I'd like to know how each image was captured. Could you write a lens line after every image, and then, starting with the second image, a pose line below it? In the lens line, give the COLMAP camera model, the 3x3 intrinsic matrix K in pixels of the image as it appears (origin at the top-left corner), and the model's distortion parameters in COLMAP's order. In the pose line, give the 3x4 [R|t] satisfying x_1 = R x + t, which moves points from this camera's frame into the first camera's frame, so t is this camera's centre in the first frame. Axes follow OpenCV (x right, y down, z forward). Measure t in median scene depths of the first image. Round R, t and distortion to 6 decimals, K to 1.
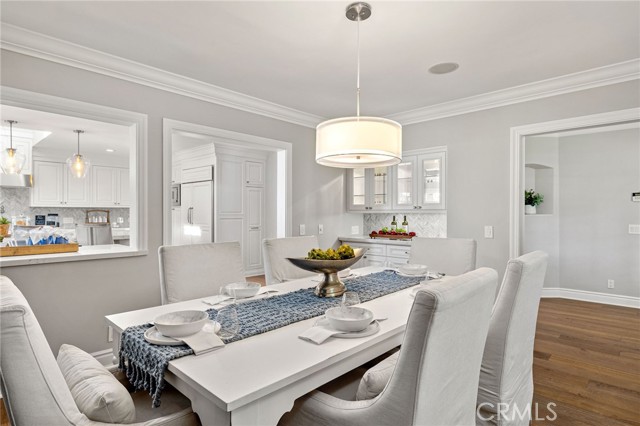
lens RADIAL K [[346.0, 0, 320.0], [0, 346.0, 213.0], [0, 0, 1]] dist [-0.001942, 0.000059]
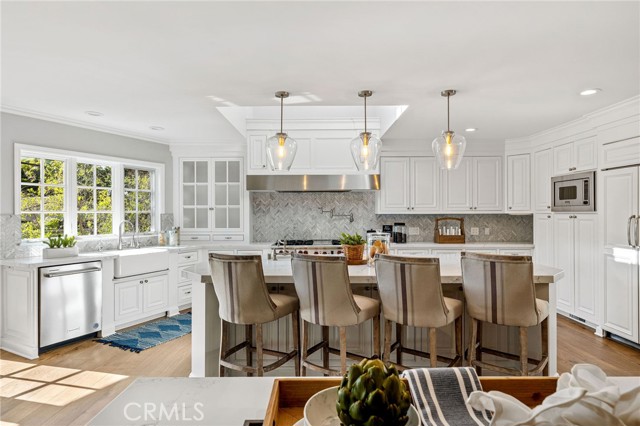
lens RADIAL K [[359.3, 0, 320.0], [0, 359.3, 213.0], [0, 0, 1]] dist [-0.002539, -0.000246]
pose [[0.687611, -0.002641, -0.726075, -0.395752], [0.003287, 0.999994, -0.000525, -0.026017], [0.726072, -0.002026, 0.687616, 0.401624]]
